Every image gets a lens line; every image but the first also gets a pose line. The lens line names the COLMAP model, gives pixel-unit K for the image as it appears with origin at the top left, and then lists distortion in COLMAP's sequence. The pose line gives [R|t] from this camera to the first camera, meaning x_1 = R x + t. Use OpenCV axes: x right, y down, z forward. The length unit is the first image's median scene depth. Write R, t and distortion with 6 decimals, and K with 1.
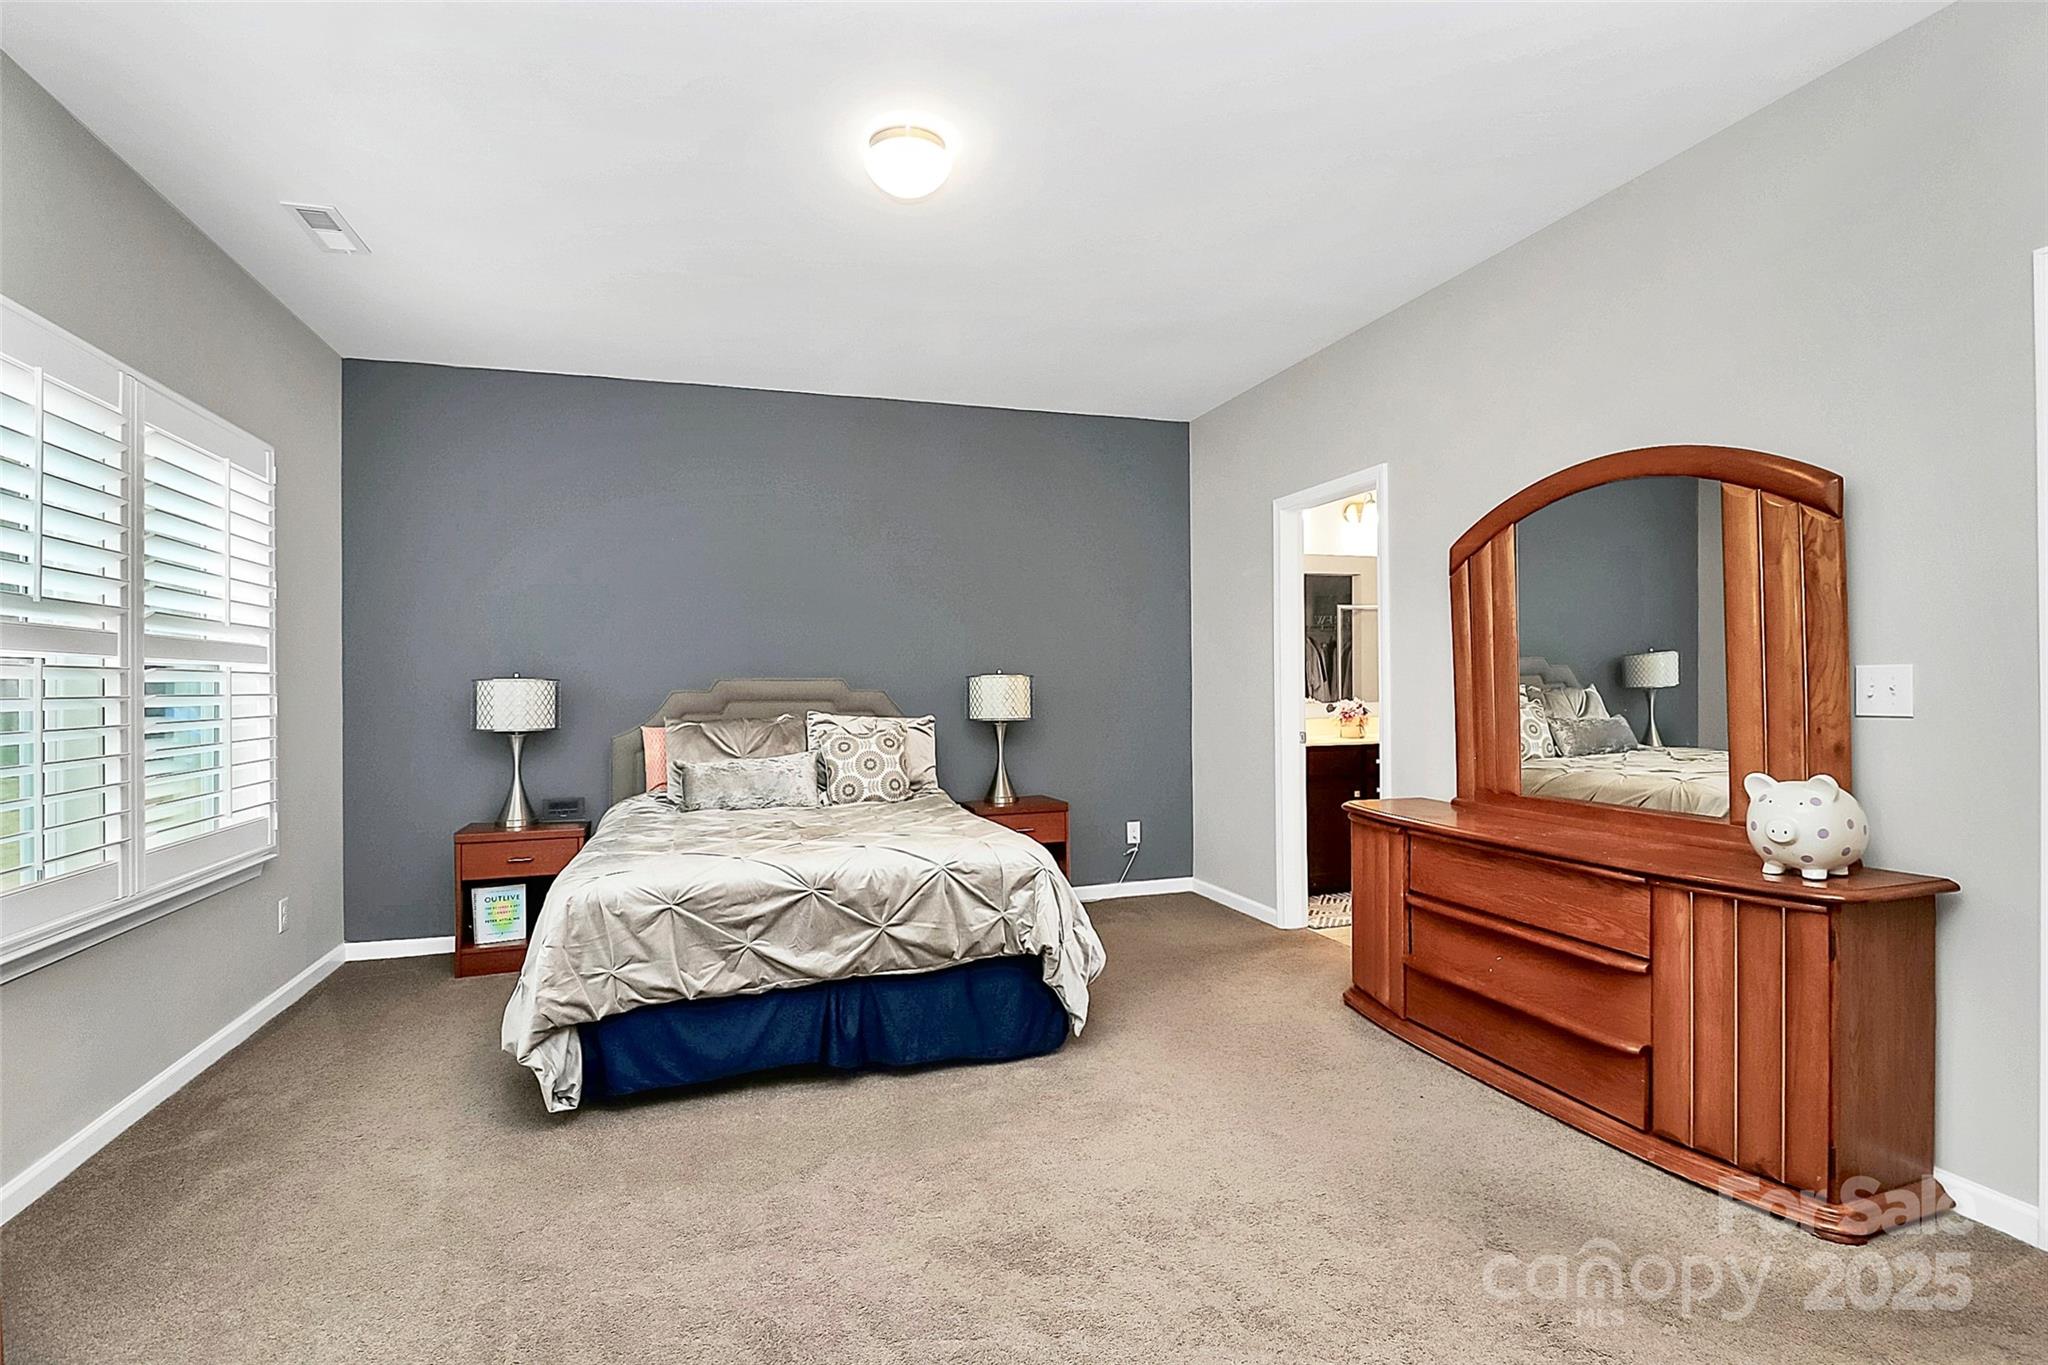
lens RADIAL K [[977.5, 0, 1024.8], [0, 977.5, 680.7], [0, 0, 1]] dist [0.001288, -0.008411]
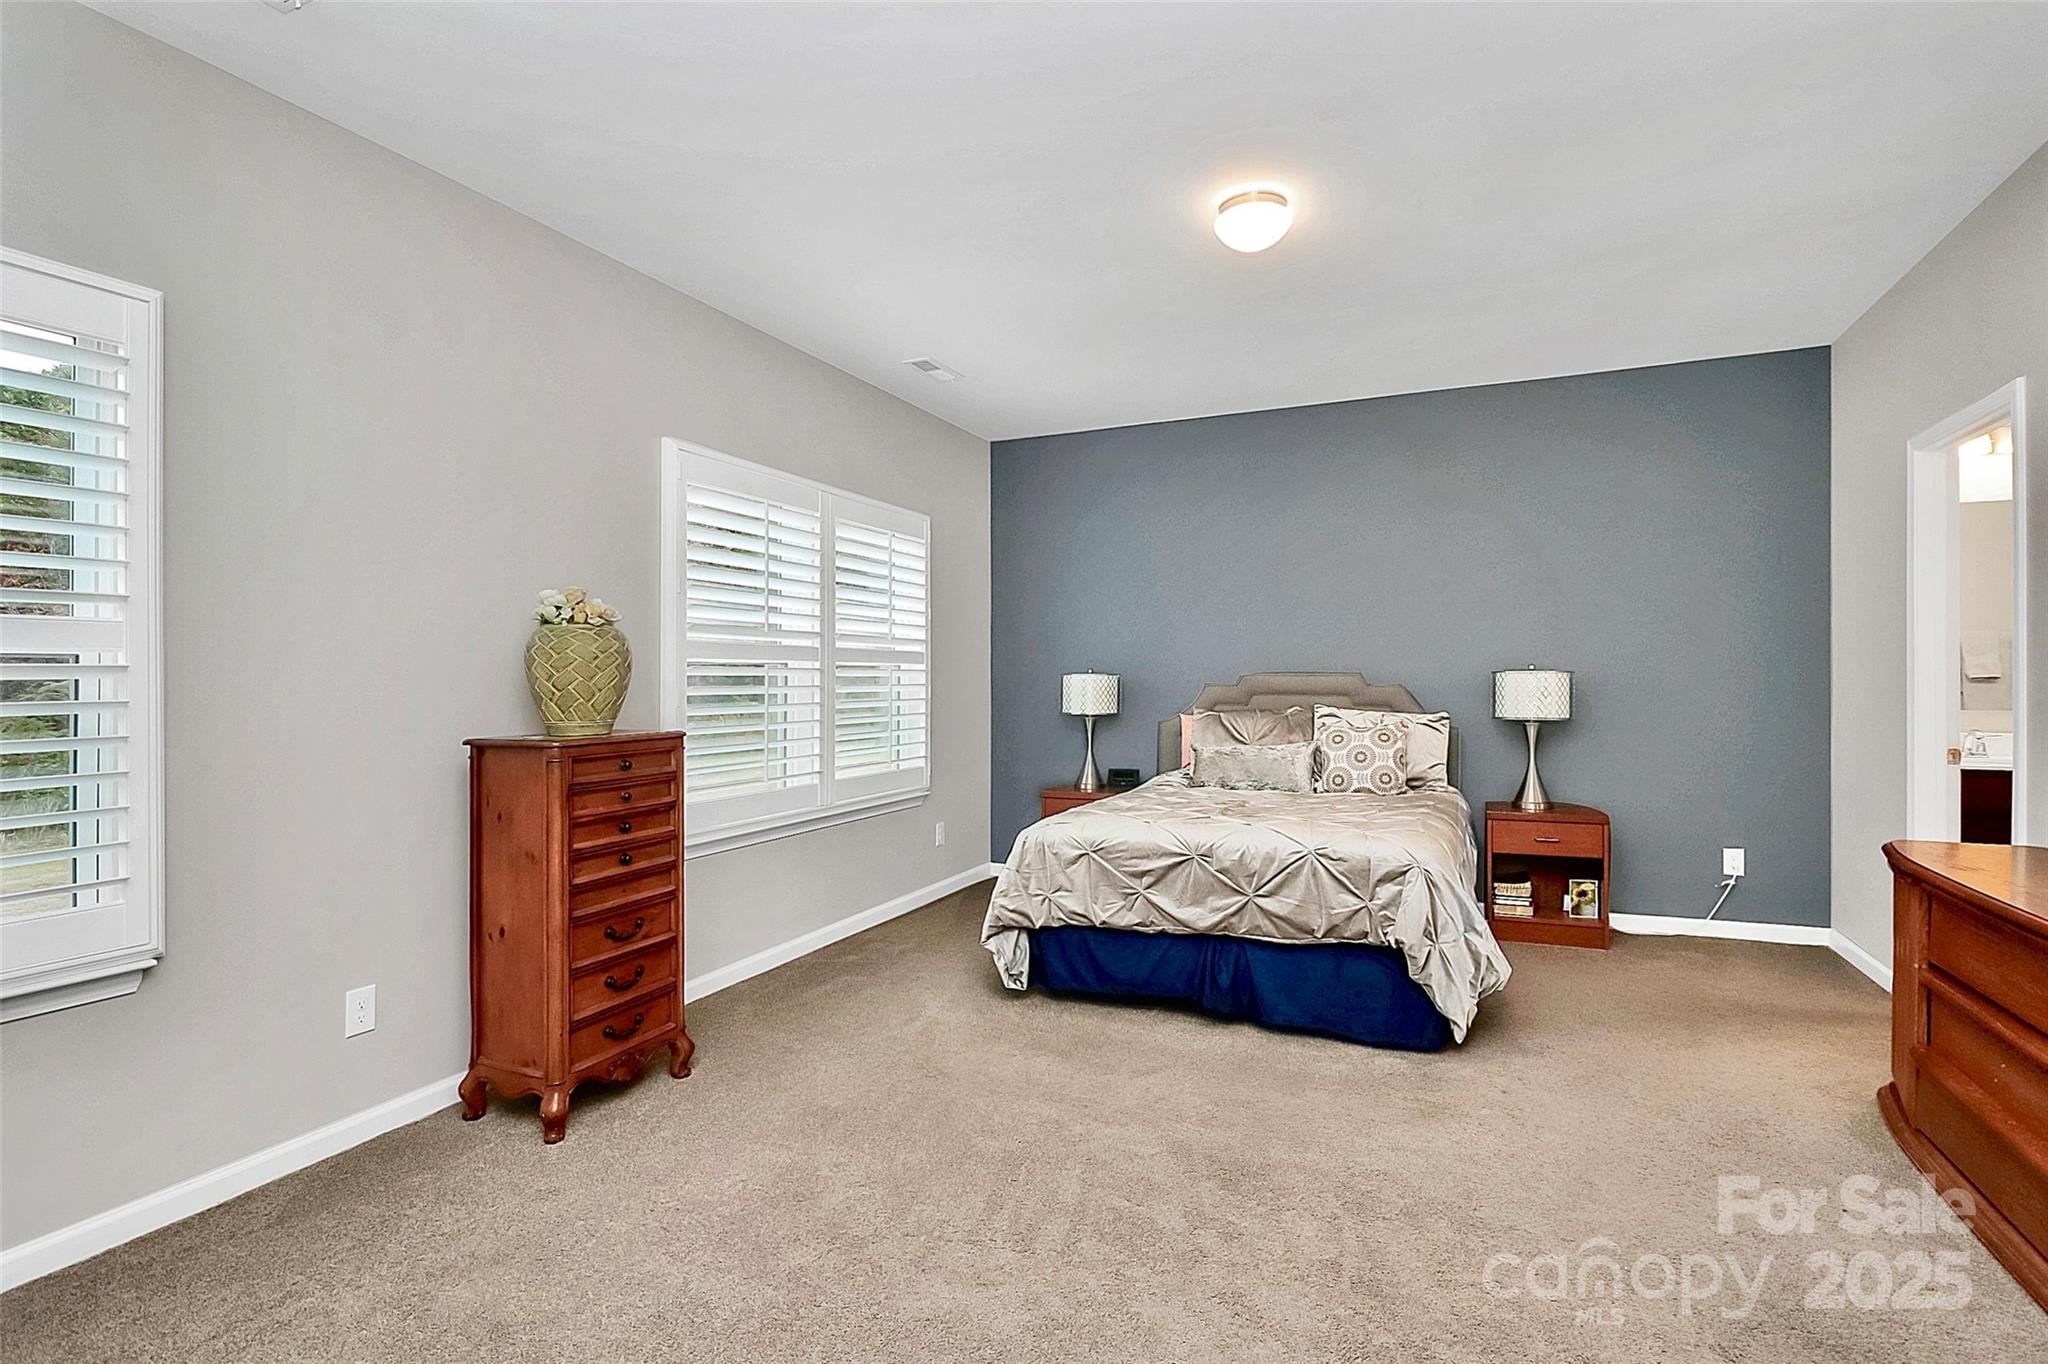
lens RADIAL K [[977.5, 0, 1017.7], [0, 977.5, 680.6], [0, 0, 1]] dist [0.001288, -0.008411]
pose [[0.745283, 0.008158, -0.666699, 0.398688], [-0.001332, 0.999941, 0.010746, -0.009620], [0.666747, -0.007121, 0.745250, -0.023356]]
